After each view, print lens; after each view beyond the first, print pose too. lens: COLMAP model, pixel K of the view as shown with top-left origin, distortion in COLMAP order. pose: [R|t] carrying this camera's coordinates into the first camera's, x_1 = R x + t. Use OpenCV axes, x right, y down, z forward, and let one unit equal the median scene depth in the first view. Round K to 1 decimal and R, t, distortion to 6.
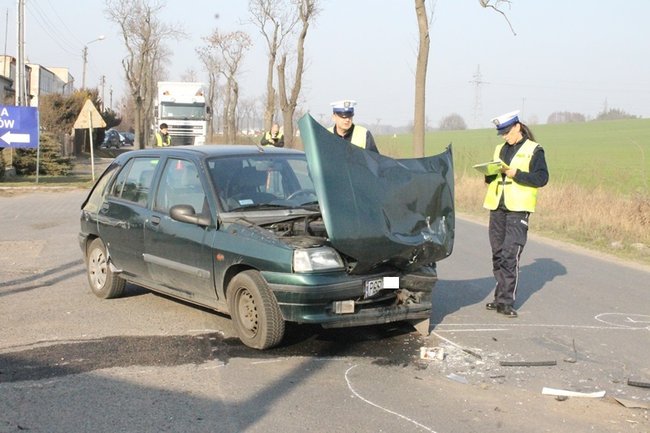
lens RADIAL K [[976.4, 0, 326.0], [0, 976.4, 230.2], [0, 0, 1]] dist [-0.028459, 0.029397]
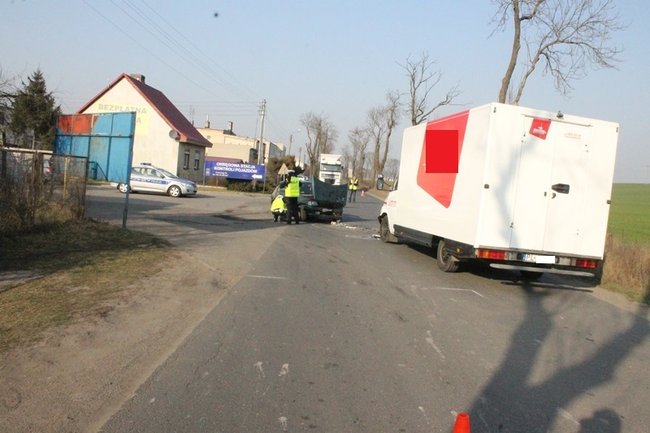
lens RADIAL K [[550.2, 0, 325.0], [0, 550.2, 216.5], [0, 0, 1]] dist [-0.158050, 0.132338]
pose [[0.982124, 0.059470, -0.178593, 0.498228], [-0.065050, 0.997555, -0.025545, 0.146616], [0.176637, 0.036706, 0.983591, -1.582529]]
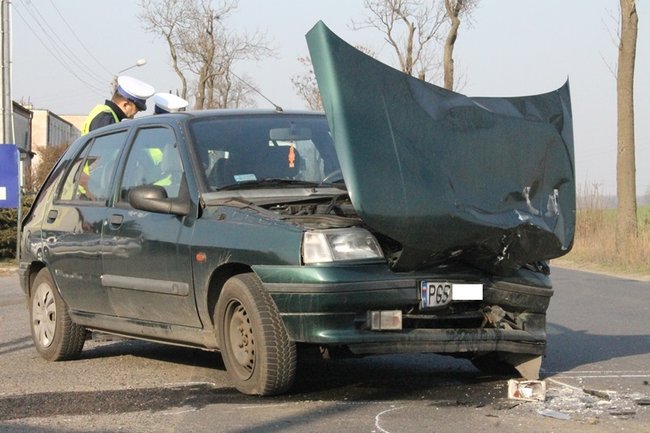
lens RADIAL K [[1580.6, 0, 325.0], [0, 1580.6, 216.5], [0, 0, 1]] dist [0.088465, -0.066335]
pose [[0.992452, -0.034258, -0.117750, 0.090008], [0.022496, 0.994753, -0.099805, 0.099020], [0.120551, 0.096403, 0.988015, -0.024893]]
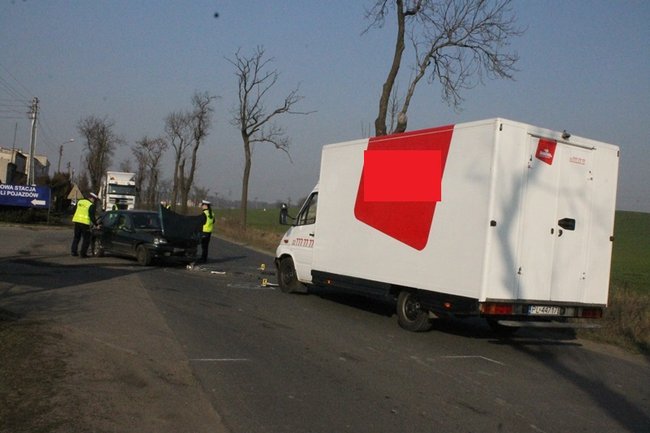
lens RADIAL K [[681.2, 0, 325.0], [0, 681.2, 216.5], [0, 0, 1]] dist [-0.096951, 0.010881]
pose [[0.987553, 0.042522, 0.151428, 0.190965], [-0.029277, 0.995632, -0.088650, 0.129653], [-0.154536, 0.083113, 0.984485, -1.473900]]
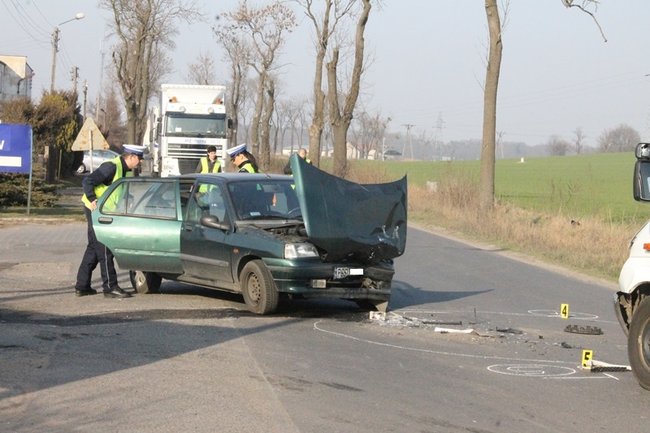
lens RADIAL K [[1580.6, 0, 325.0], [0, 1580.6, 216.5], [0, 0, 1]] dist [0.088465, -0.066335]
pose [[0.998183, 0.012649, -0.058921, 0.145797], [-0.016135, 0.998124, -0.059056, 0.103193], [0.058063, 0.059900, 0.996514, -1.202826]]
